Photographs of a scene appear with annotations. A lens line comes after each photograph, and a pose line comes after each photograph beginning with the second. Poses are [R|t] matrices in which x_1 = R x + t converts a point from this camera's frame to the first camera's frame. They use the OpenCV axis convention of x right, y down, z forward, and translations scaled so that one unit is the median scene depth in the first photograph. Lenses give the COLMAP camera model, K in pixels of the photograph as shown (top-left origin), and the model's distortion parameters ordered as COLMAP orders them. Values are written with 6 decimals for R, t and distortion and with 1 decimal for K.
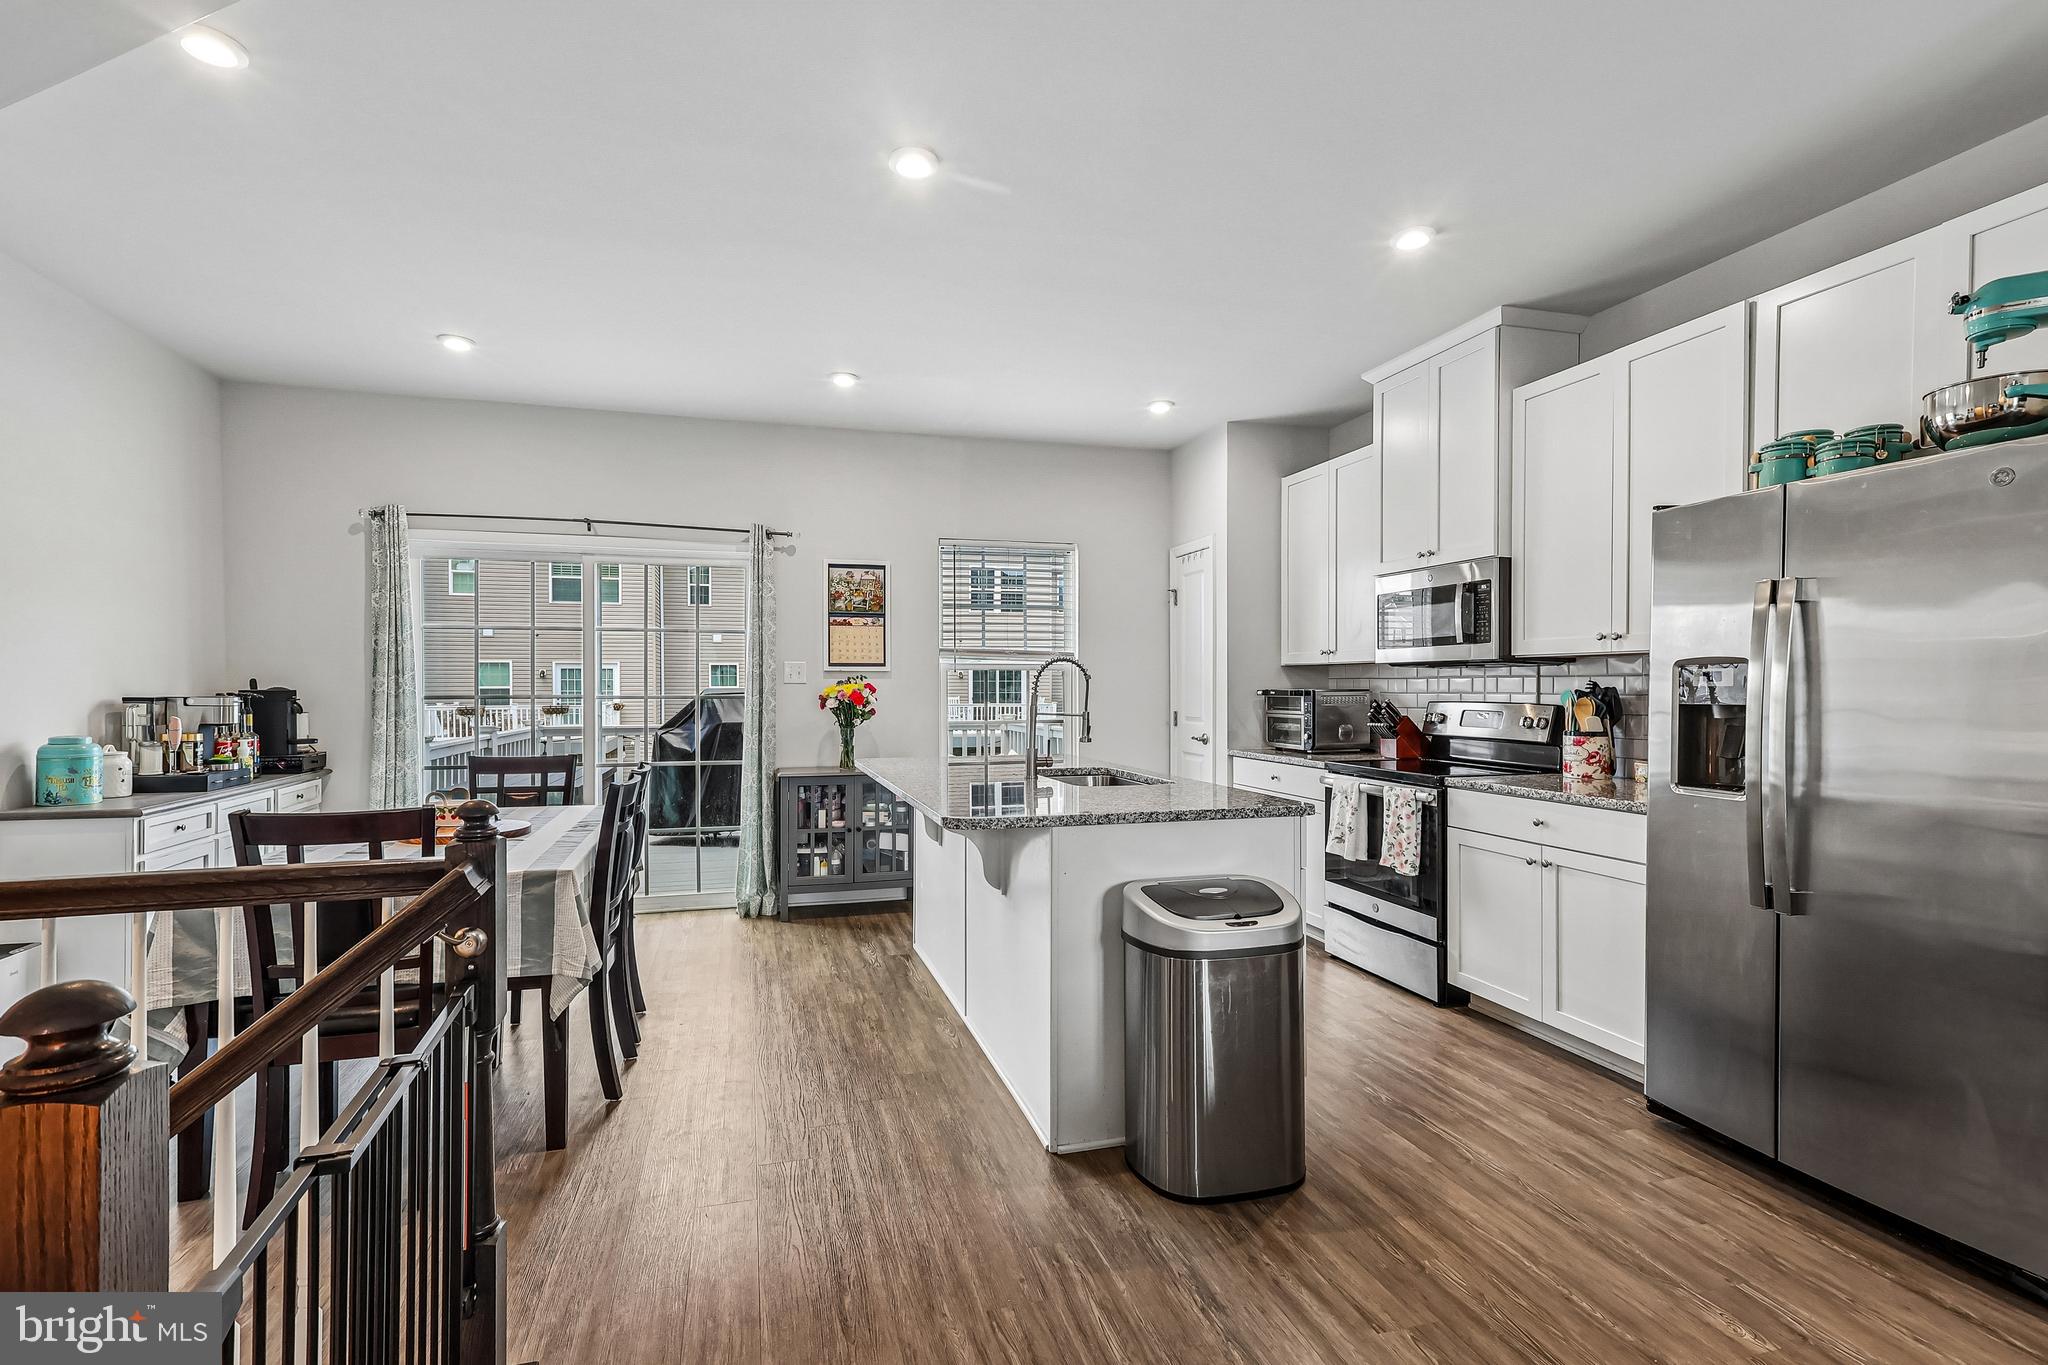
lens RADIAL K [[949.5, 0, 1024.0], [0, 949.5, 682.5], [0, 0, 1]] dist [-0.000555, 0.000222]
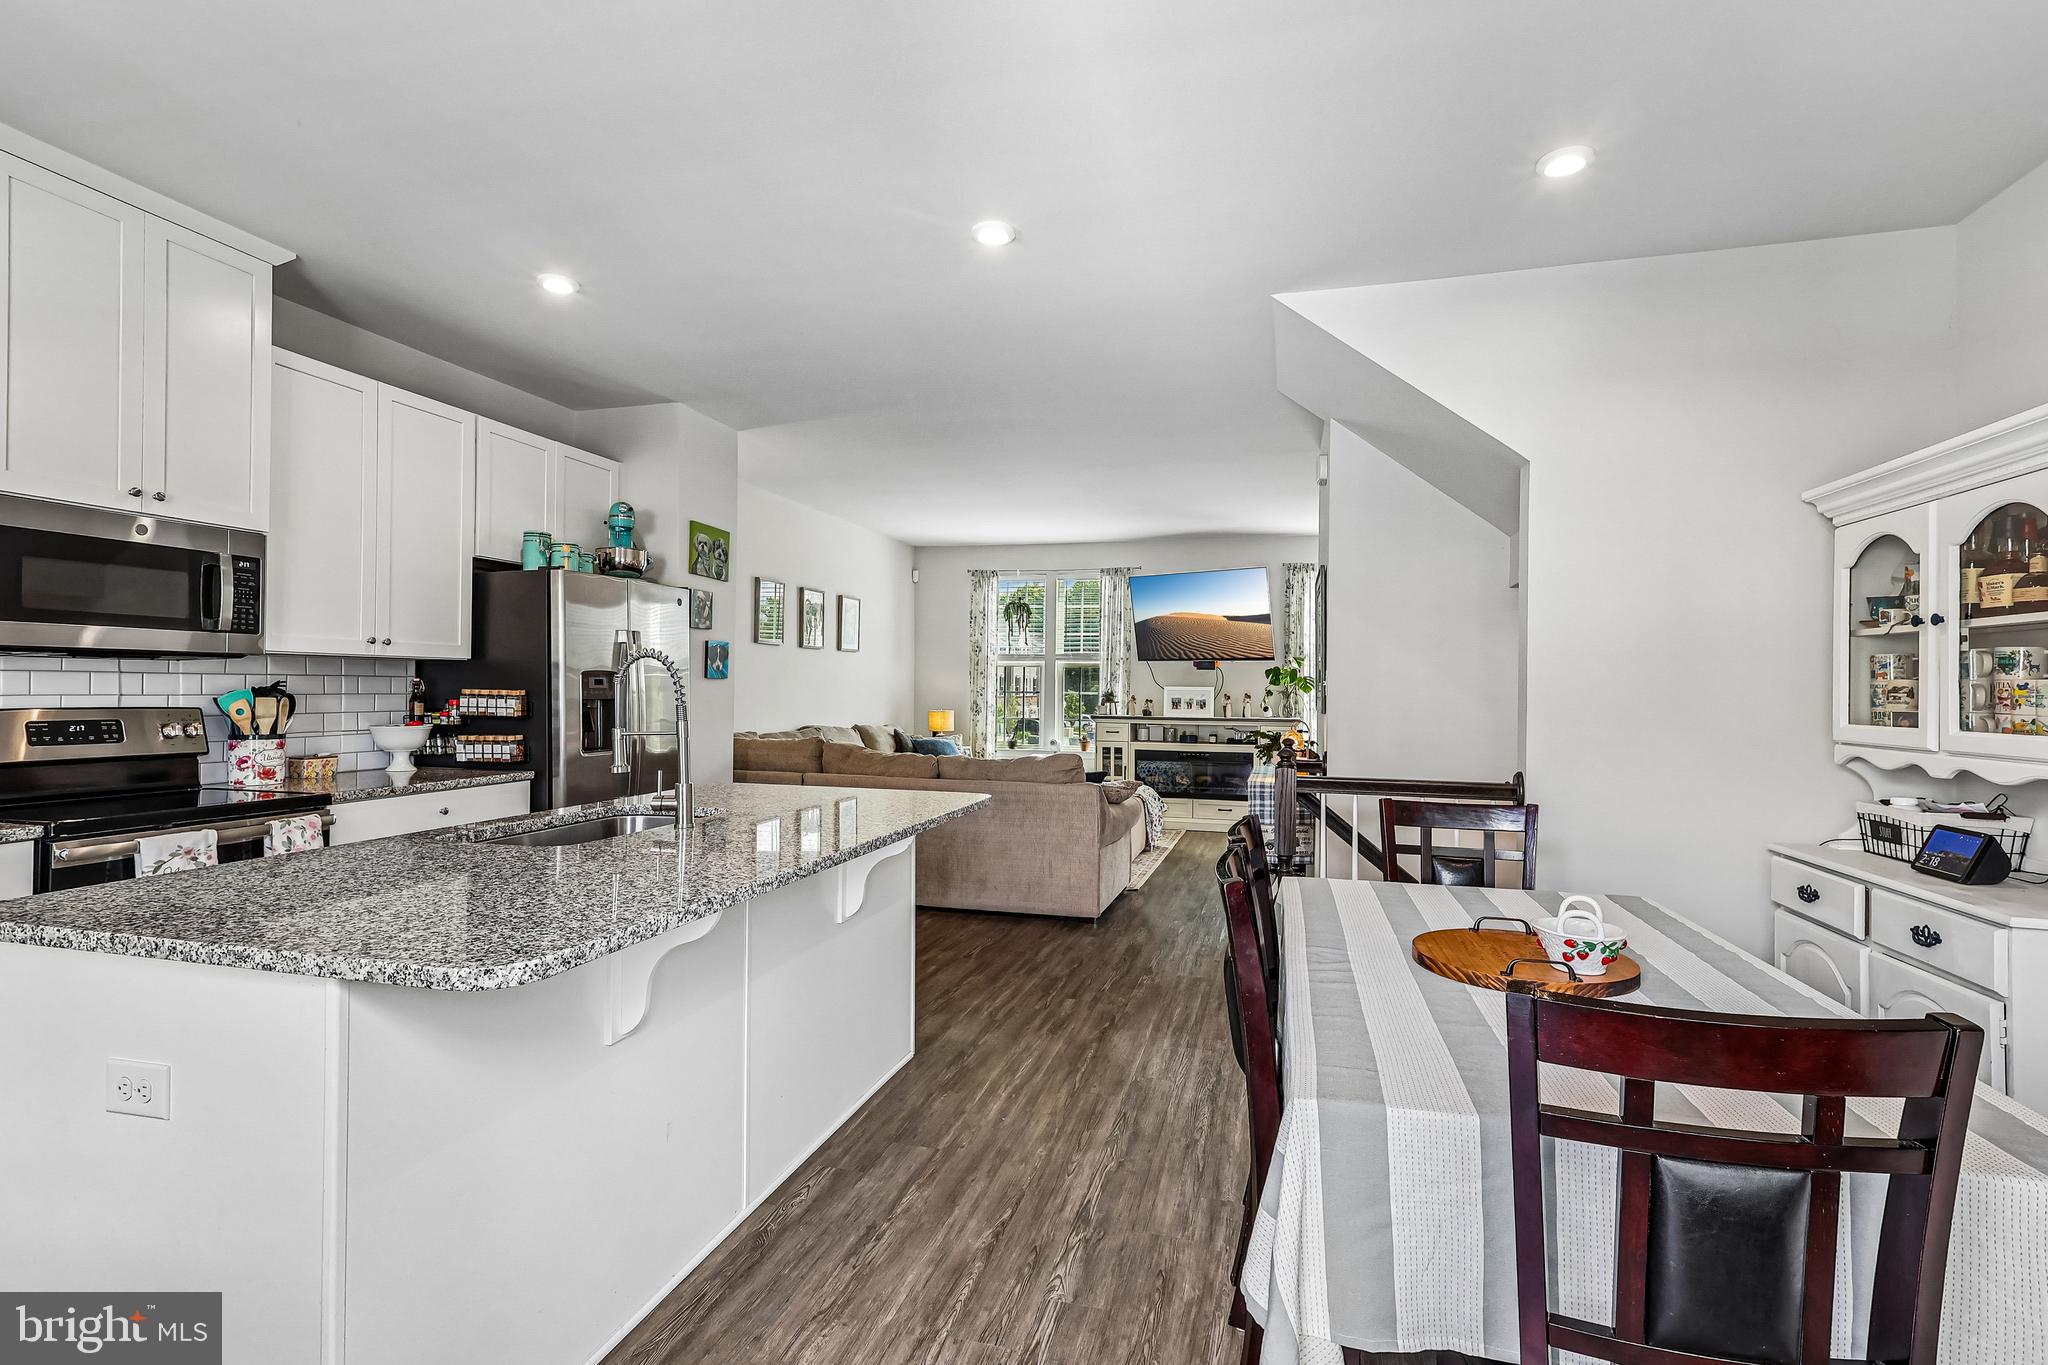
lens RADIAL K [[988.6, 0, 1024.0], [0, 988.6, 682.5], [0, 0, 1]] dist [-0.000254, -0.000073]
pose [[-0.852629, -0.001597, 0.522515, -0.640280], [-0.009170, 0.999887, -0.011907, 0.006852], [-0.522437, -0.014944, -0.852547, 1.664157]]
